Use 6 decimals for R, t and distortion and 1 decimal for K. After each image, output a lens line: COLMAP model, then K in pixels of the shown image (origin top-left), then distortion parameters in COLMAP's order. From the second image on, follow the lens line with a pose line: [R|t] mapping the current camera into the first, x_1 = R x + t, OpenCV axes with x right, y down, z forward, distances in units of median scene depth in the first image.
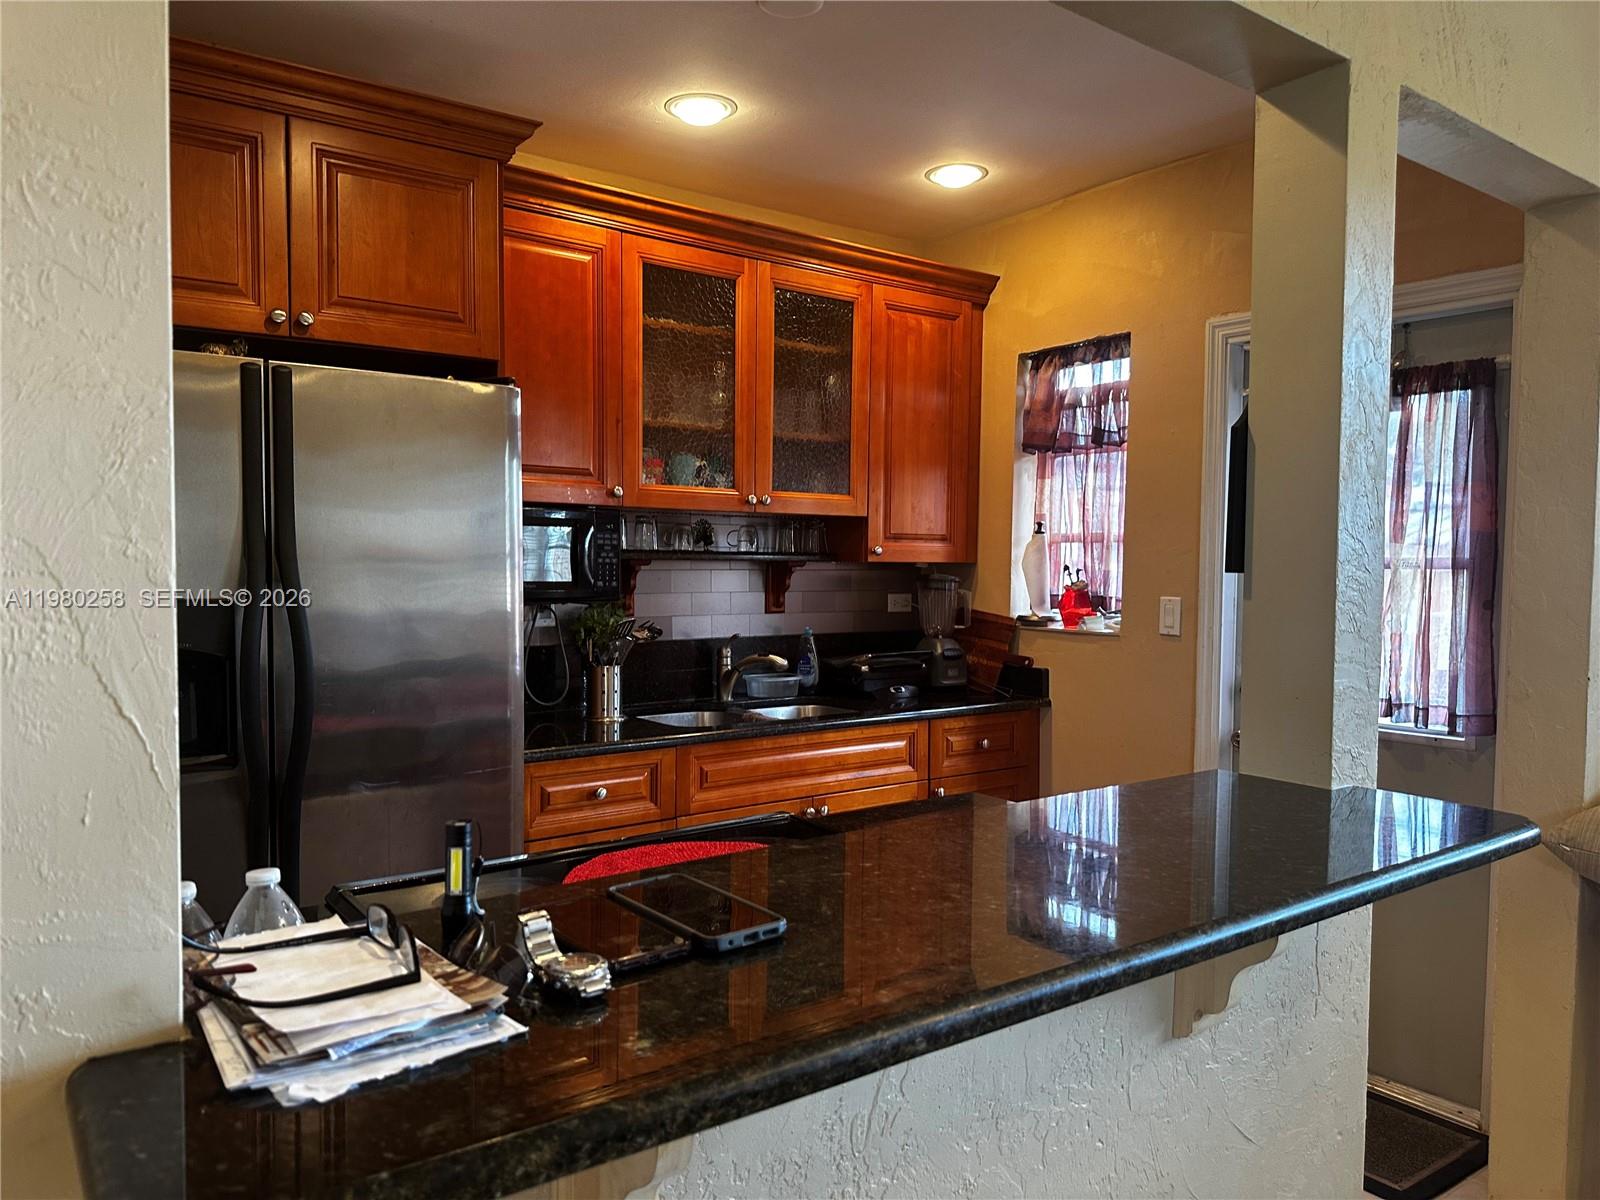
lens RADIAL K [[1128.4, 0, 806.5], [0, 1128.4, 600.3], [0, 0, 1]] dist [0.054259, -0.063029]
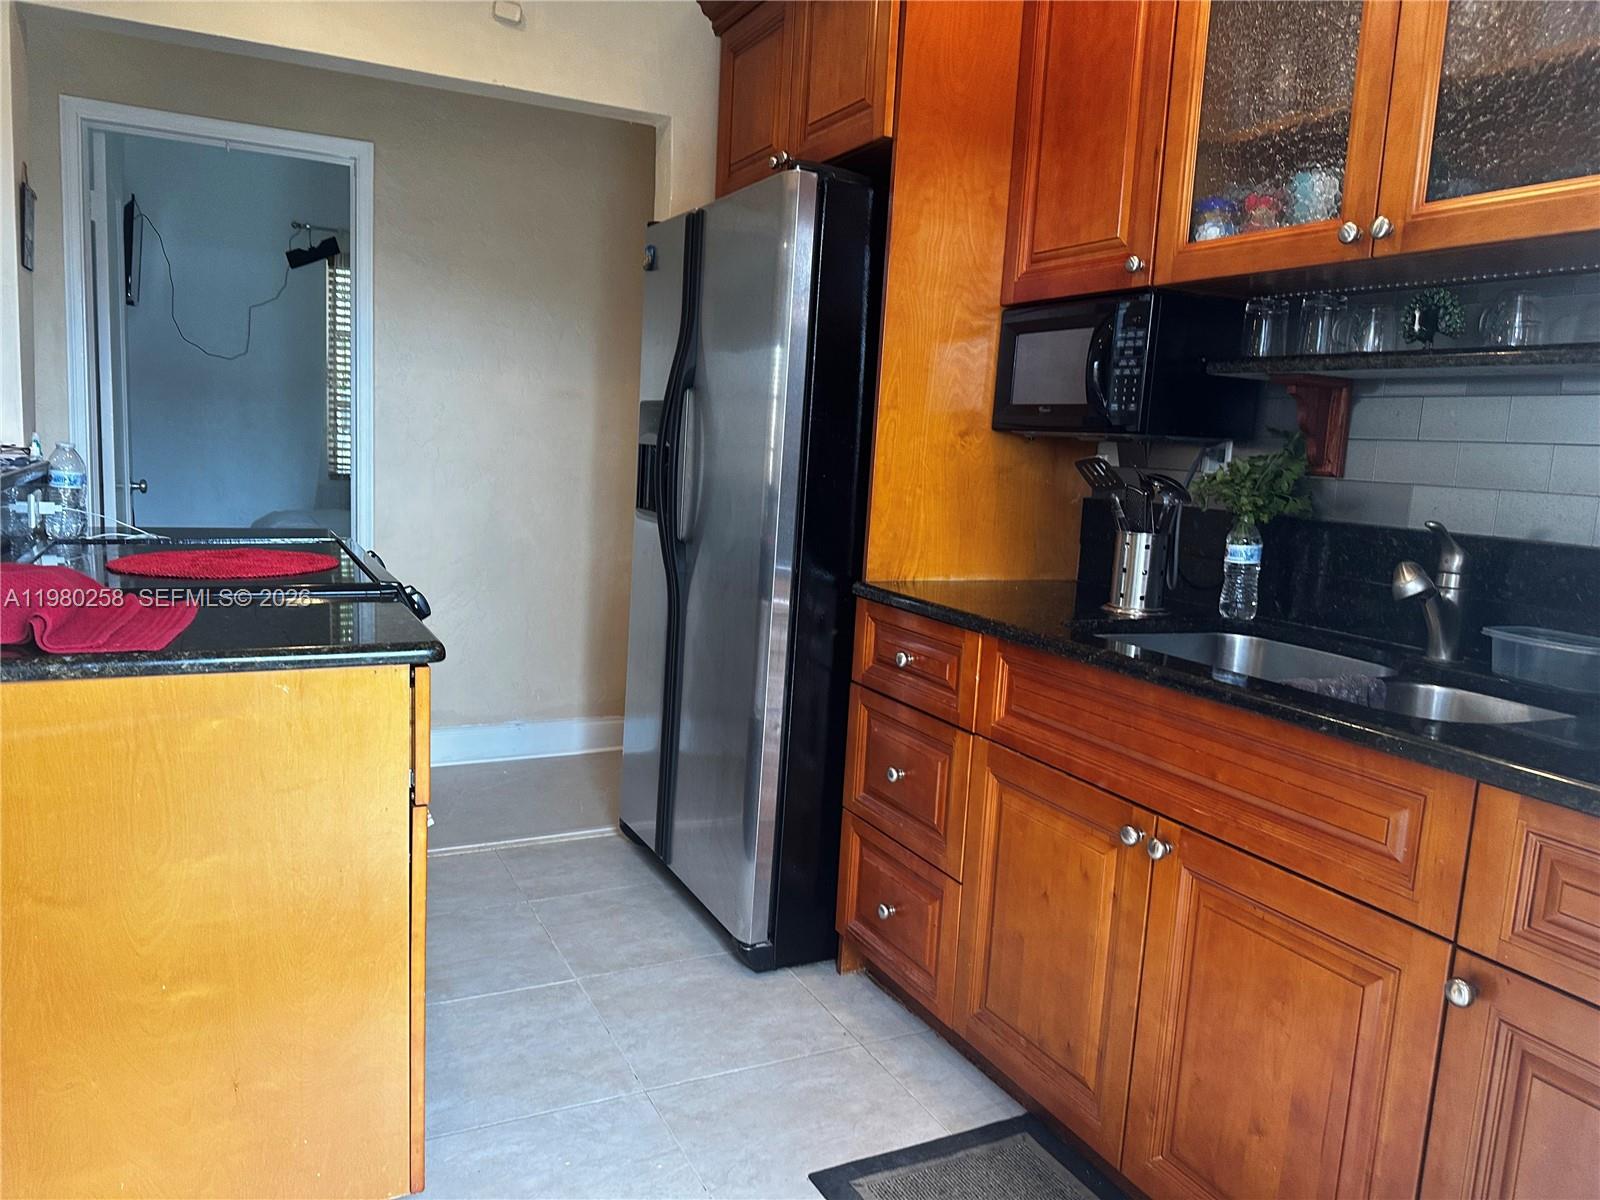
lens RADIAL K [[1128.4, 0, 806.5], [0, 1128.4, 600.3], [0, 0, 1]] dist [0.054259, -0.063029]
pose [[-0.163264, 0.127015, -0.978372, 0.462401], [-0.095694, 0.984963, 0.143839, 0.017287], [0.981930, 0.117108, -0.148655, 0.804329]]
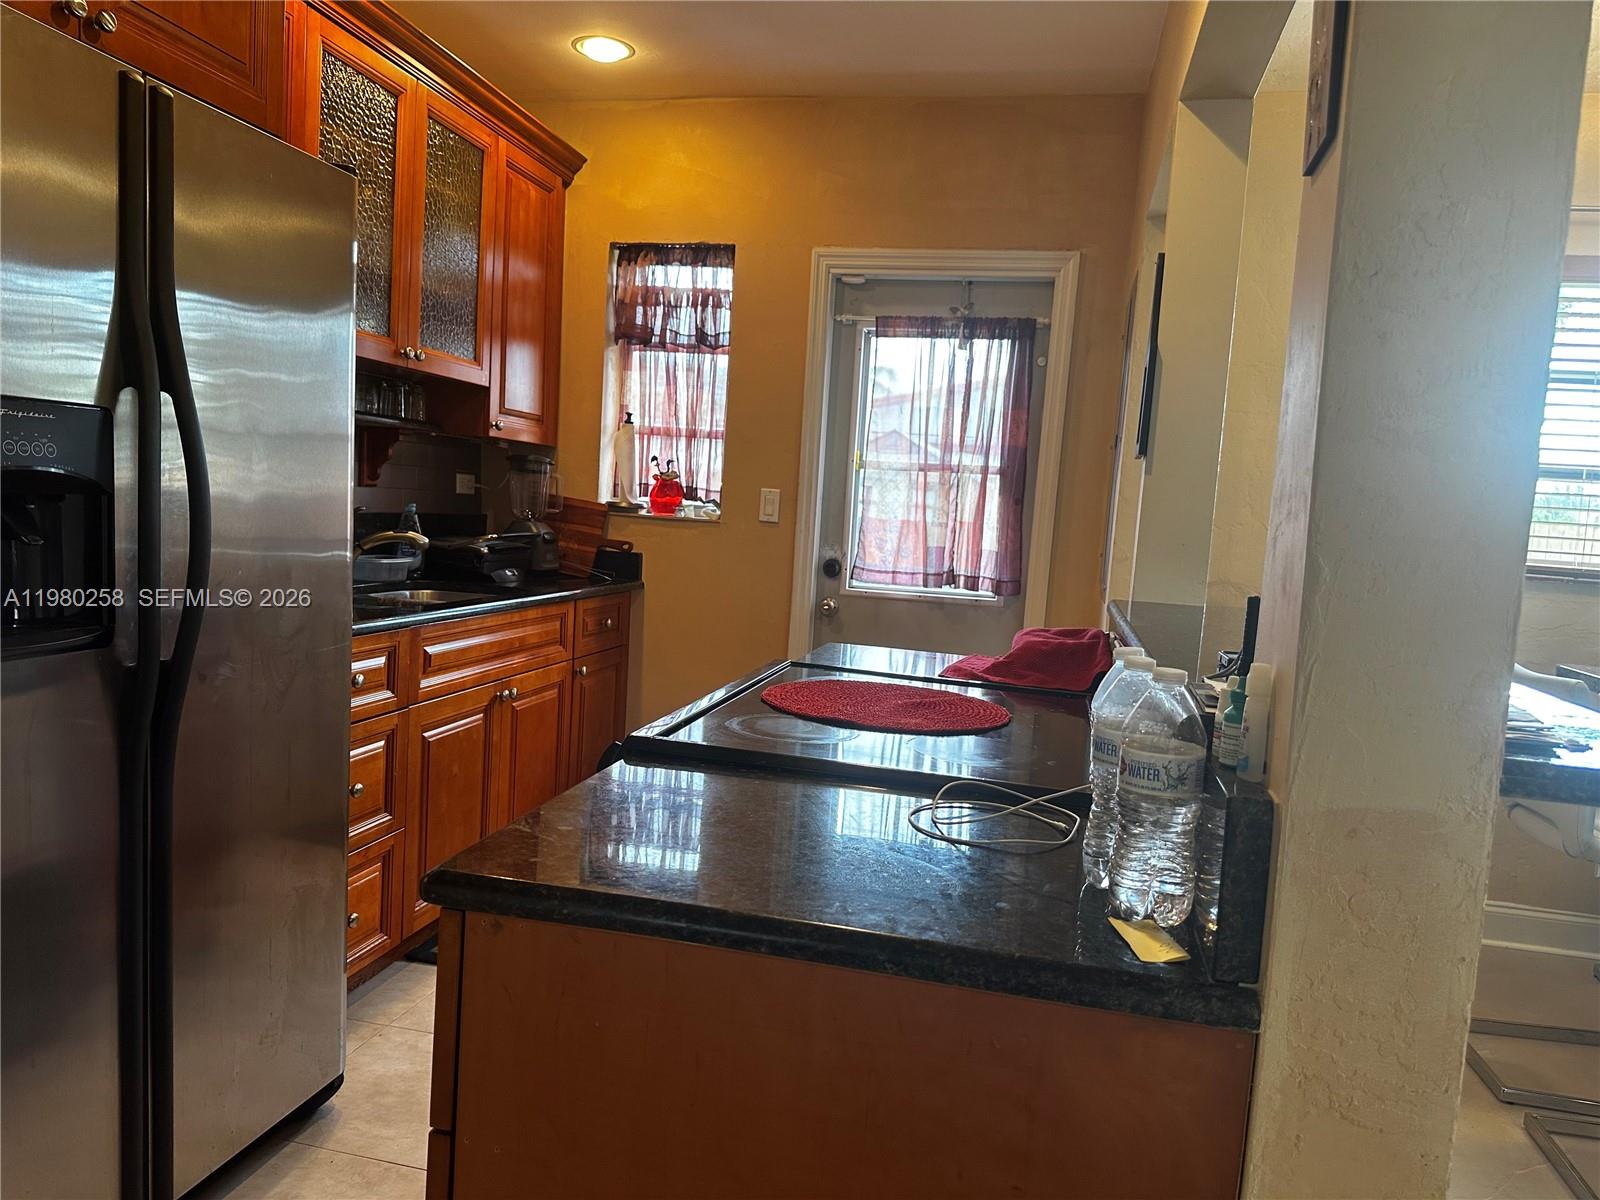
lens RADIAL K [[1128.4, 0, 806.5], [0, 1128.4, 600.3], [0, 0, 1]] dist [0.054259, -0.063029]
pose [[0.751744, -0.013990, 0.659307, -0.376555], [-0.034394, 0.997582, 0.060384, 0.036647], [-0.658558, -0.068070, 0.749445, 0.108654]]
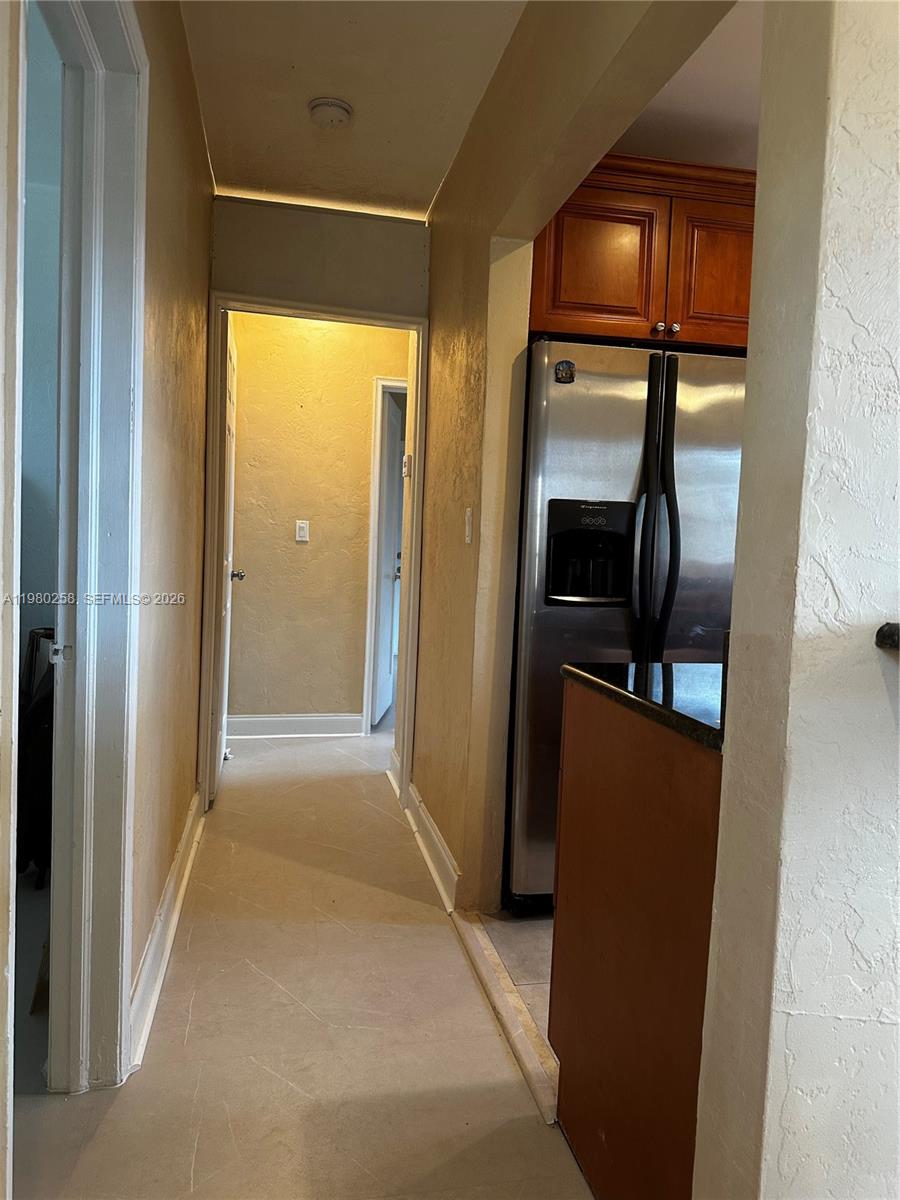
lens RADIAL K [[846.3, 0, 453.1], [0, 846.3, 596.0], [0, 0, 1]] dist [0.054259, -0.063029]
pose [[0.905122, 0.057952, -0.421183, -0.131357], [-0.052865, 0.998319, 0.023754, 0.069029], [0.421851, 0.000766, 0.906665, -0.117314]]
